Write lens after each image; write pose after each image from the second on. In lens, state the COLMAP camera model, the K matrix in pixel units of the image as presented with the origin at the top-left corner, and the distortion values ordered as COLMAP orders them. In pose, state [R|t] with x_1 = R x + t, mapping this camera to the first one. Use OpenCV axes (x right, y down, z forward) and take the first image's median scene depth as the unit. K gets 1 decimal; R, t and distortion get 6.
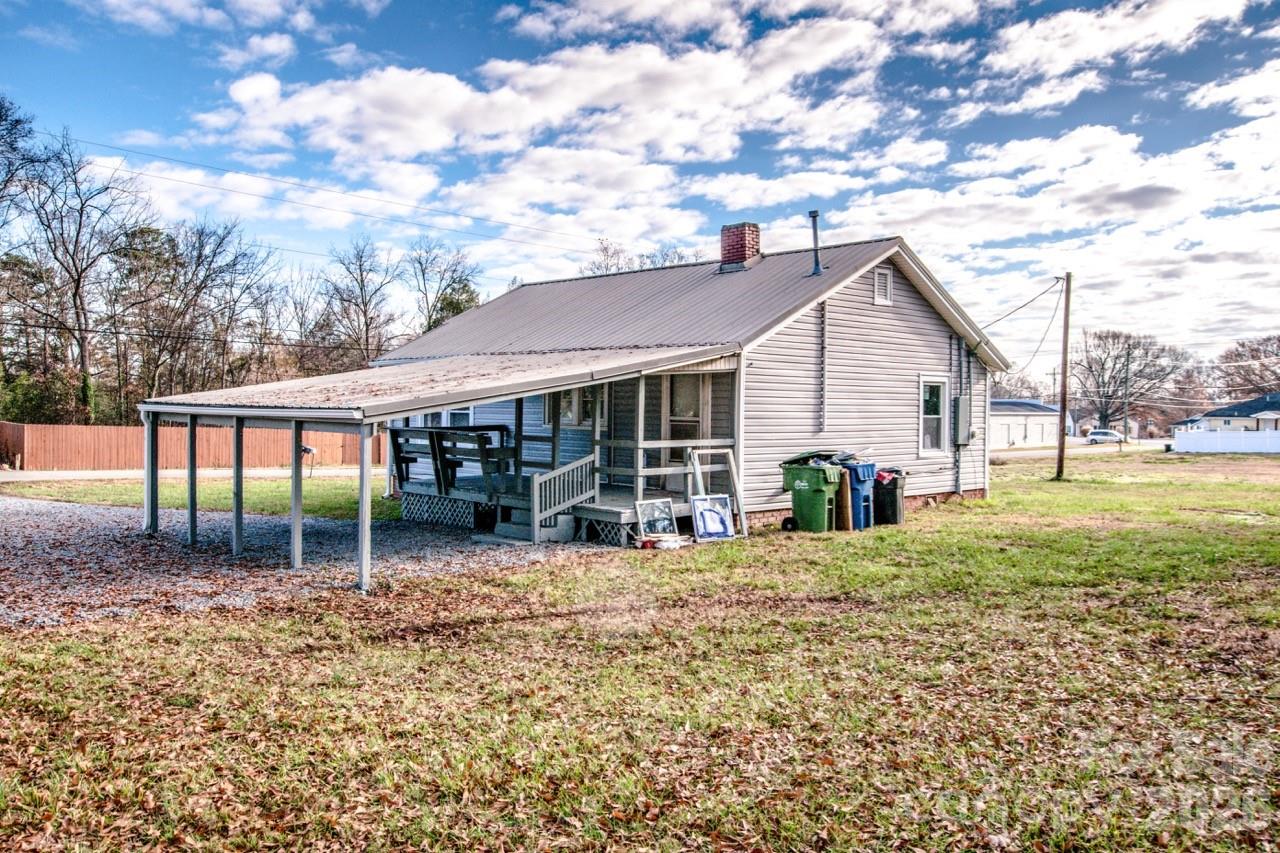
lens RADIAL K [[968.5, 0, 636.7], [0, 968.5, 386.1], [0, 0, 1]] dist [-0.043260, 0.000695]
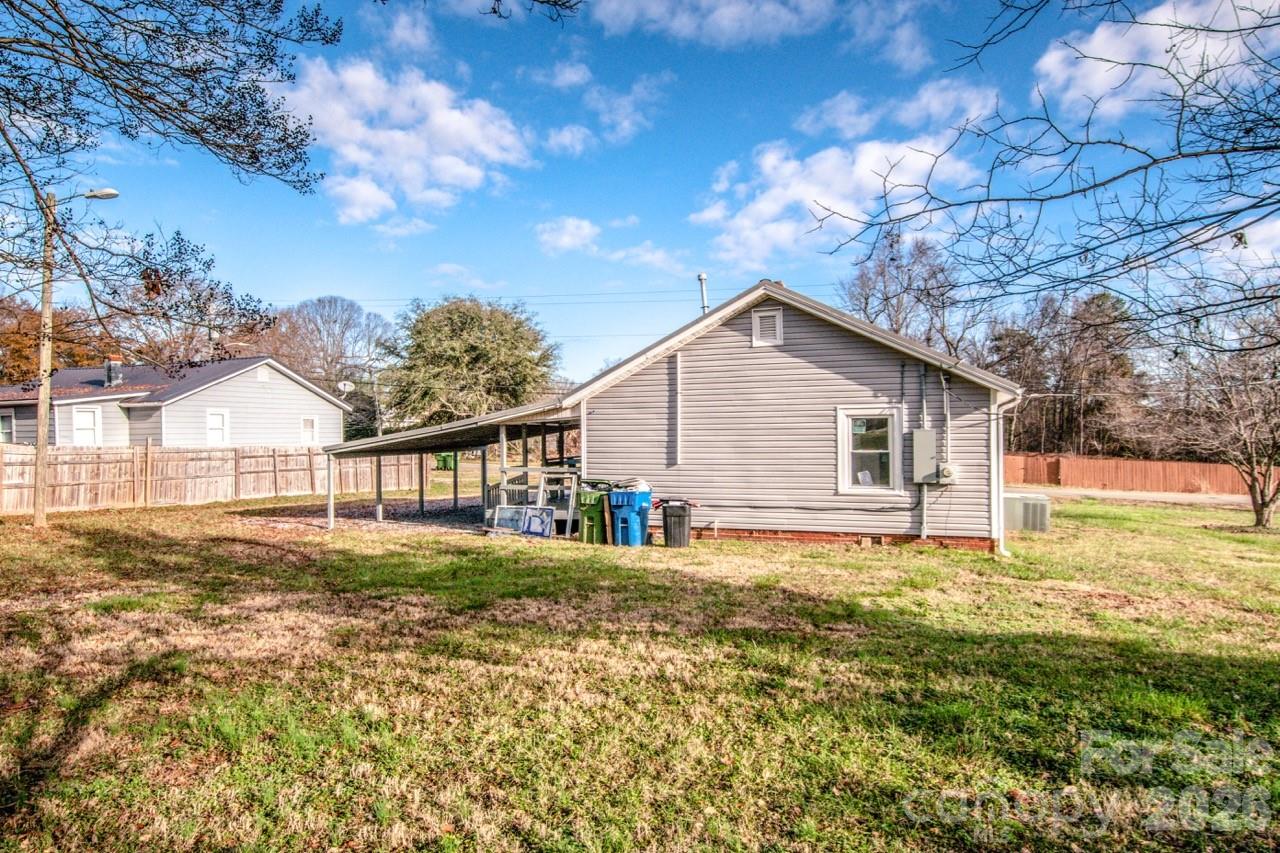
lens RADIAL K [[759.9, 0, 681.0], [0, 759.9, 431.7], [0, 0, 1]] dist [-0.009471, 0.000546]
pose [[0.461302, -0.015976, -0.887099, 0.987896], [0.030757, 0.999525, -0.002007, 0.009073], [0.886710, -0.026359, 0.461575, 0.559131]]
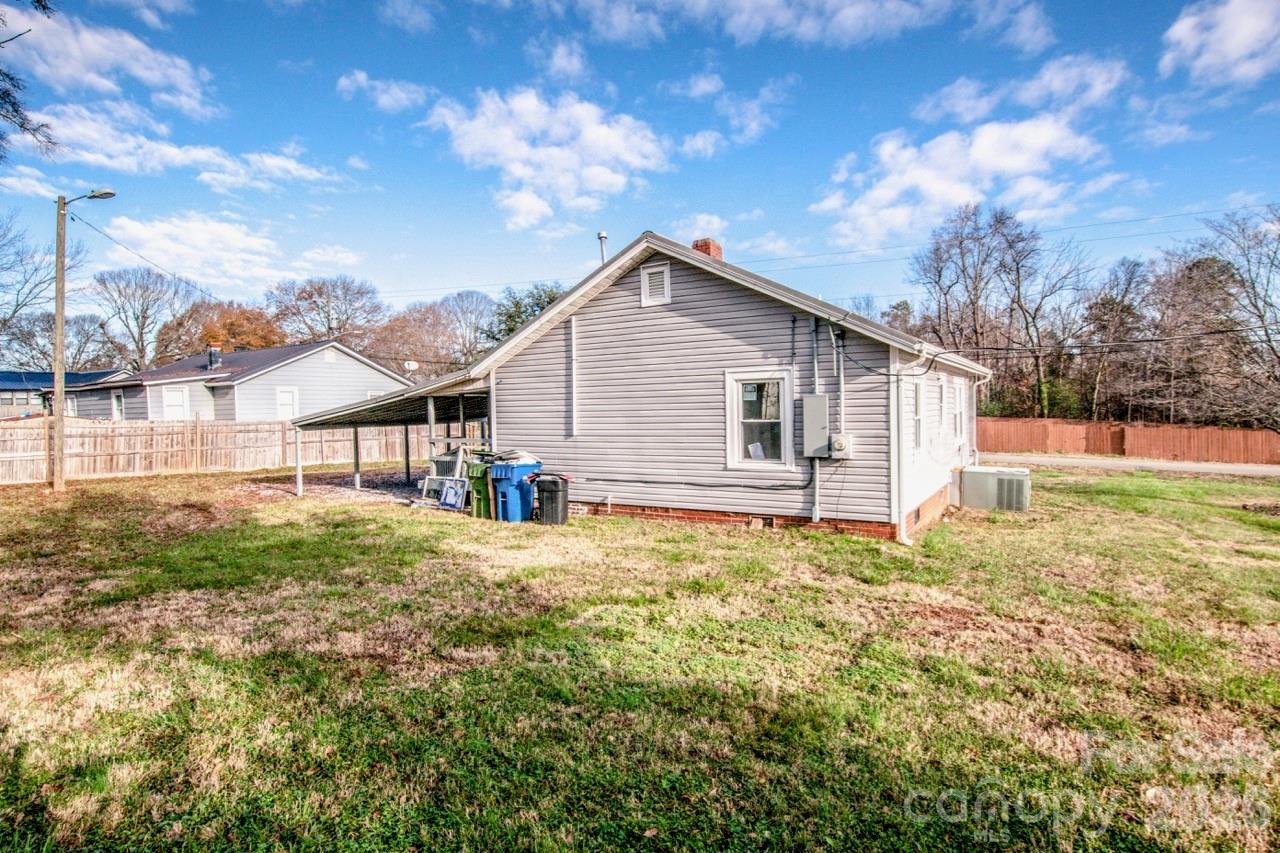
lens RADIAL K [[676.0, 0, 677.8], [0, 676.0, 429.2], [0, 0, 1]] dist [-0.004087, -0.014896]
pose [[0.291767, 0.014822, -0.956375, 0.943565], [0.039857, 0.998823, 0.027640, 0.022283], [0.955659, -0.046183, 0.290833, 0.860838]]
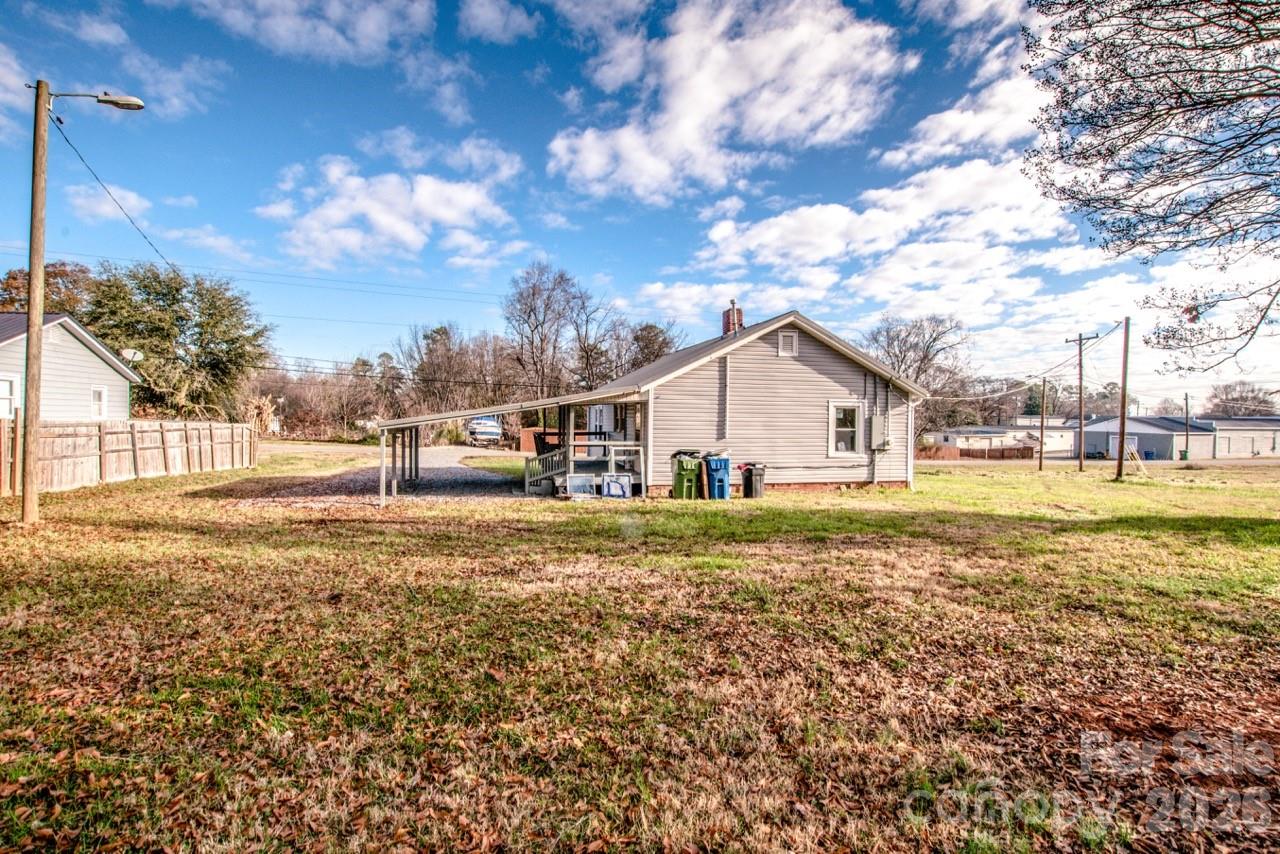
lens RADIAL K [[609.6, 0, 646.8], [0, 609.6, 436.5], [0, 0, 1]] dist [-0.027790, 0.000259]
pose [[0.877990, 0.012398, -0.478518, 0.543486], [0.008653, 0.999090, 0.041764, 0.000967], [0.478600, -0.040809, 0.877084, 0.054384]]
